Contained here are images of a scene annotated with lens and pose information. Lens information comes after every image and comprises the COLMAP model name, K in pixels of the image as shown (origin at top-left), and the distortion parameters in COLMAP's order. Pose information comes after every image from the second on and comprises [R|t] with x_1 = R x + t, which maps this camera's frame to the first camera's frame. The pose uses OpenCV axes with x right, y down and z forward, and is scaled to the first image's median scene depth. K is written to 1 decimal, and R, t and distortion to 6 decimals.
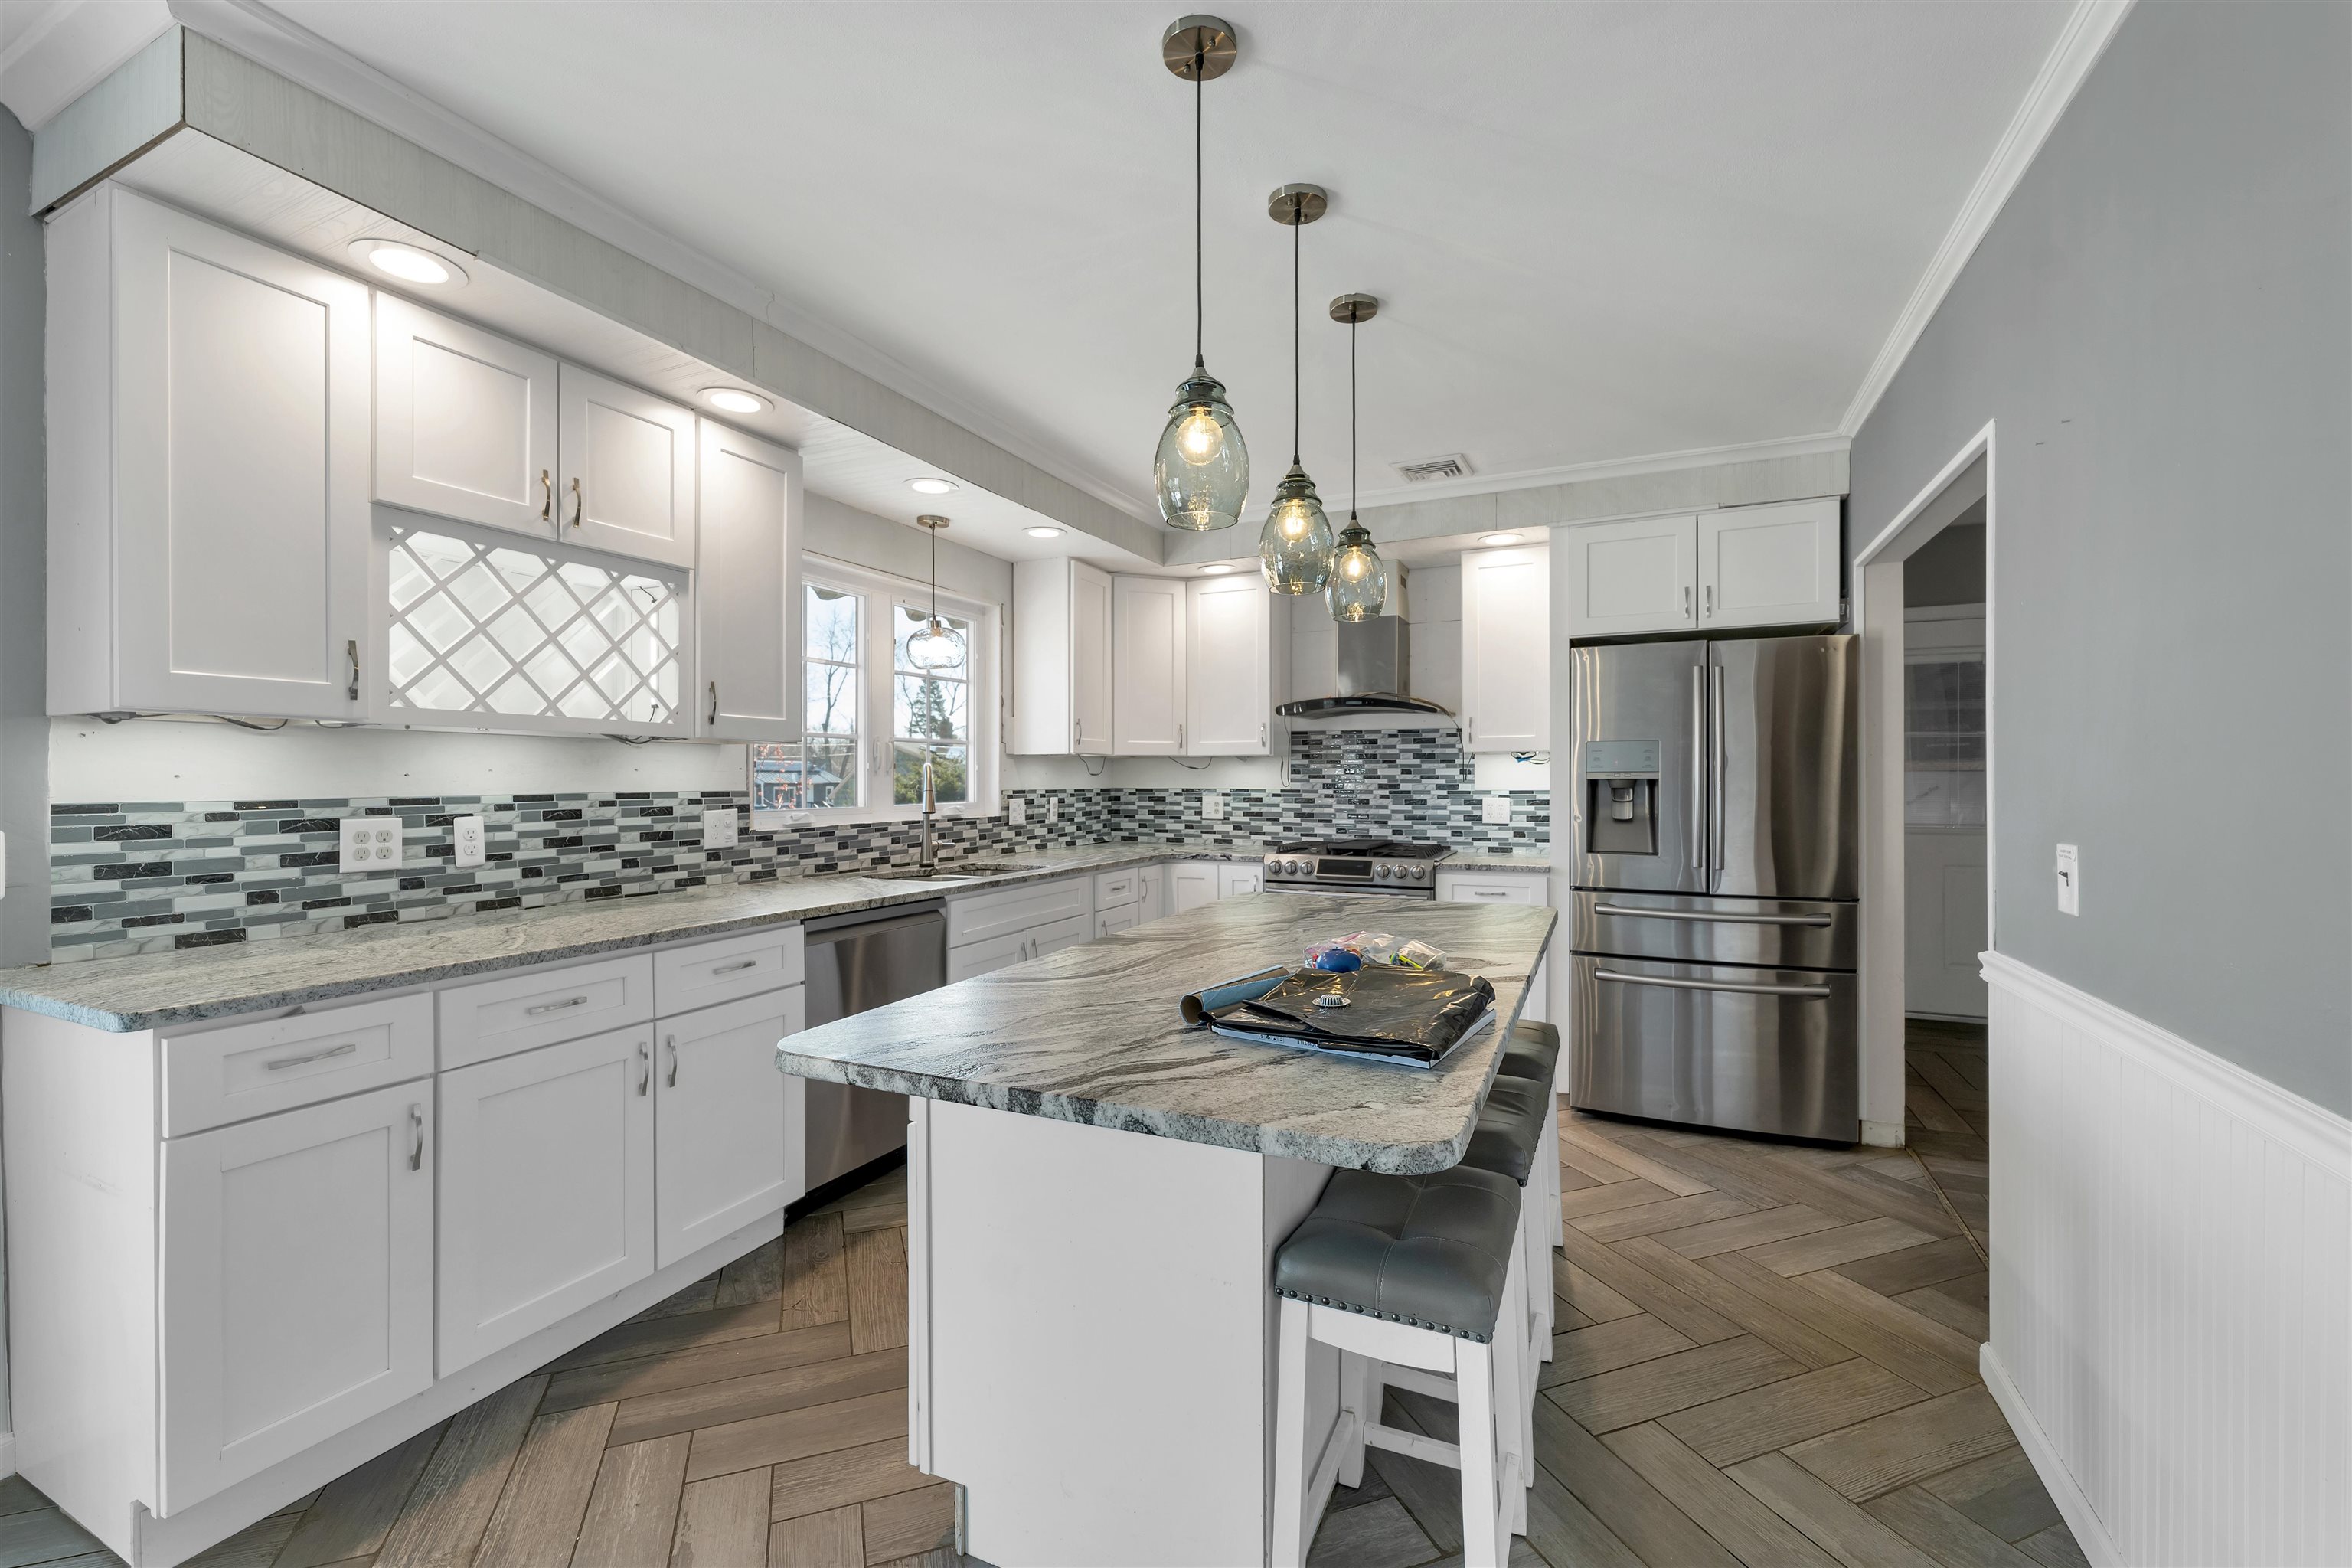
lens RADIAL K [[978.0, 0, 1163.0], [0, 978.0, 782.3], [0, 0, 1]] dist [0.001071, 0.000124]
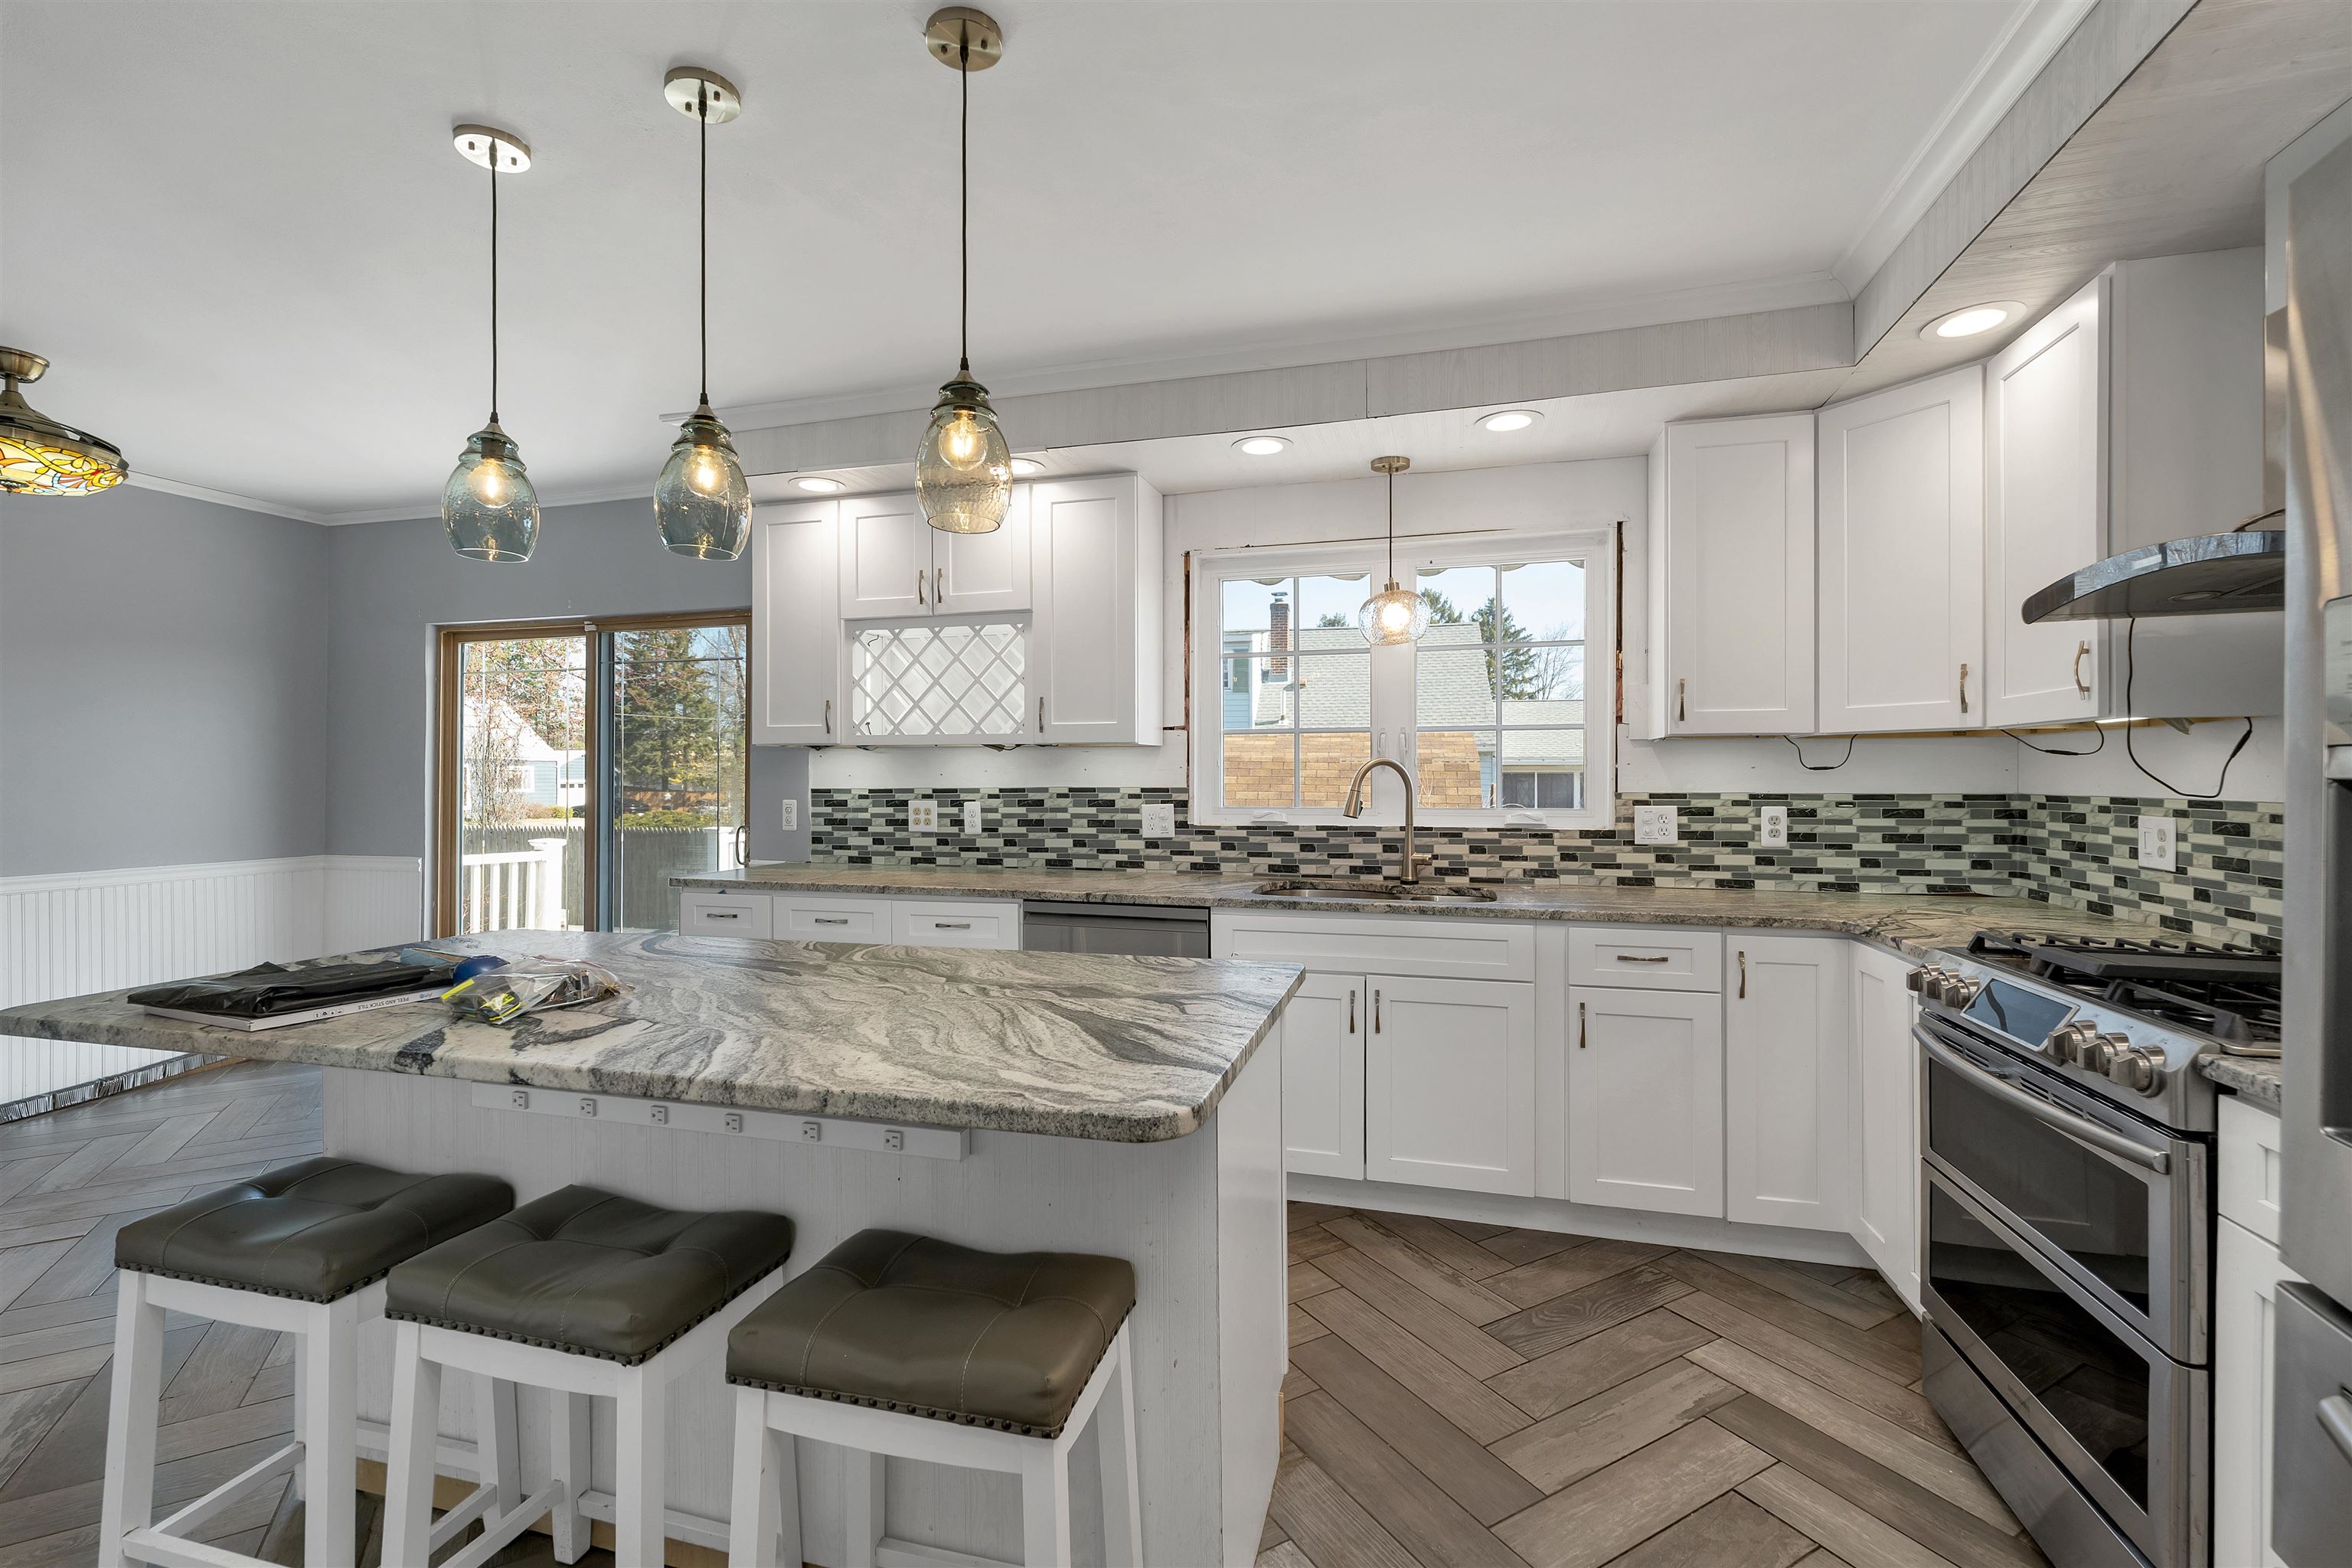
lens RADIAL K [[994.5, 0, 1171.3], [0, 994.5, 772.5], [0, 0, 1]] dist [-0.000035, -0.000180]
pose [[0.167208, -0.003372, -0.985916, 0.934040], [-0.002155, 0.999991, -0.003786, -0.005541], [0.985919, 0.002757, 0.167199, 1.130474]]
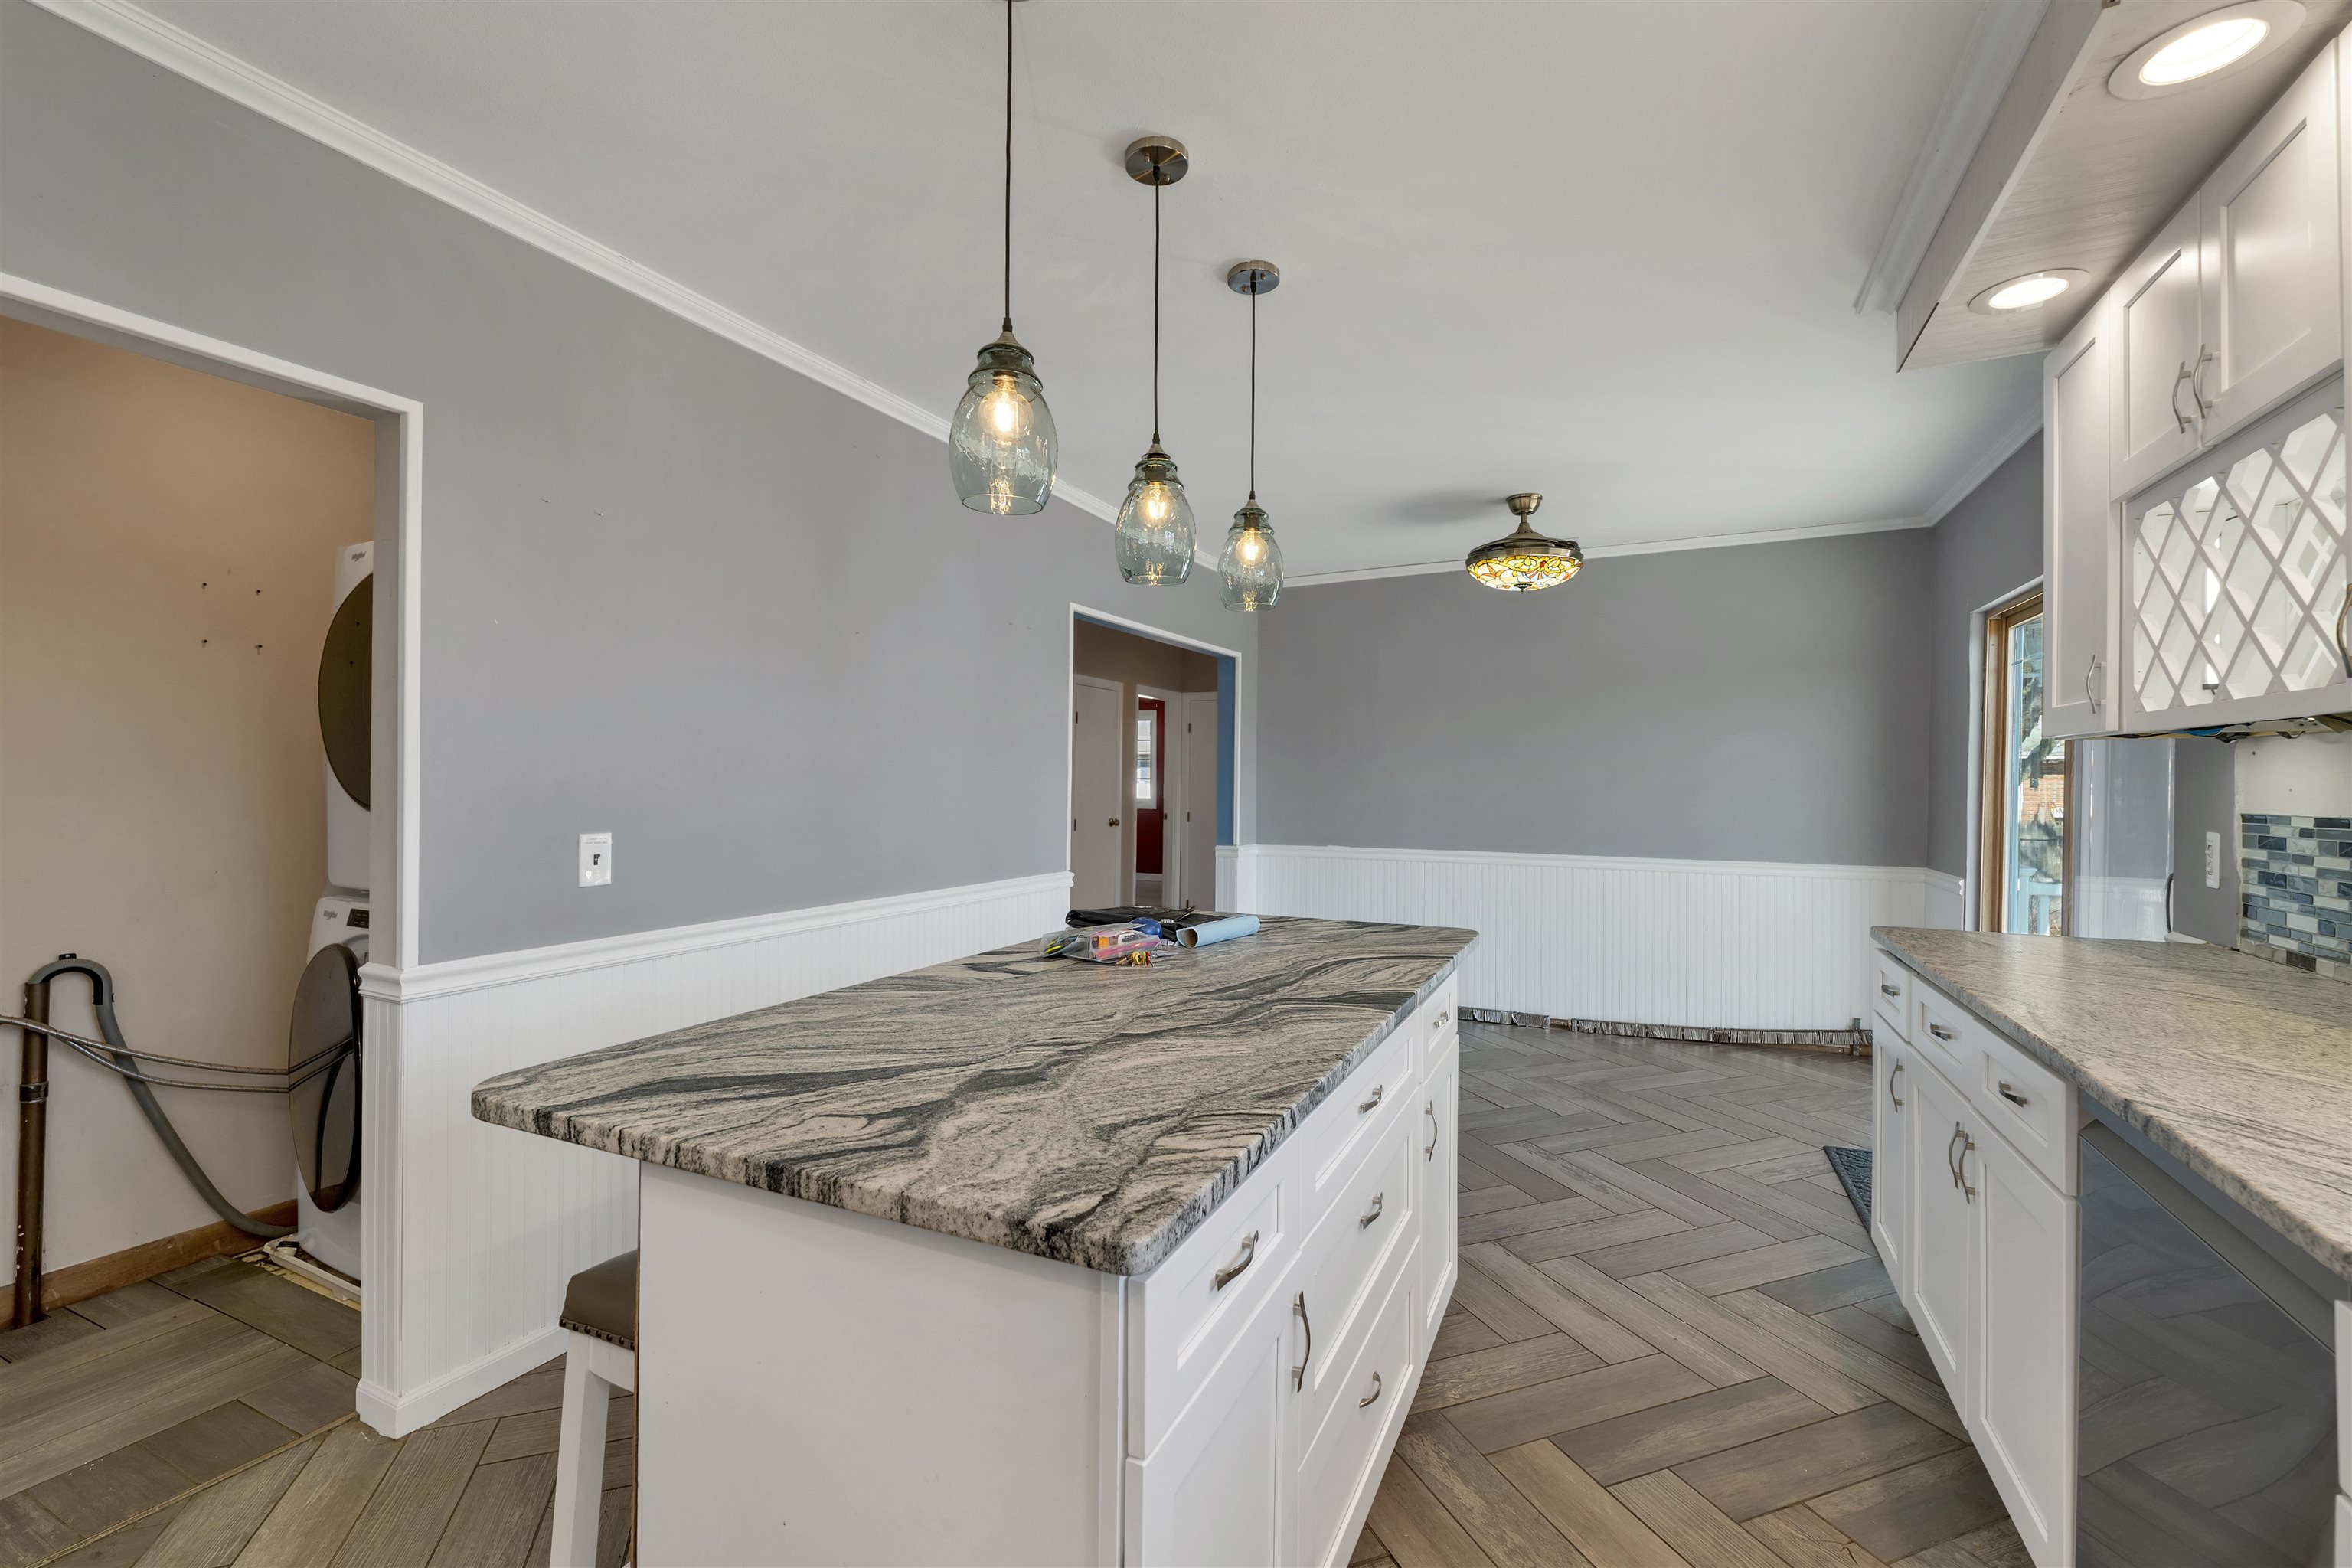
lens RADIAL K [[992.1, 0, 1174.1], [0, 992.1, 786.0], [0, 0, 1]] dist [0.000375, 0.000145]
pose [[-0.999977, -0.004229, -0.005371, 0.110970], [-0.004271, 0.999961, 0.007756, -0.011314], [0.005338, 0.007779, -0.999956, 1.732212]]
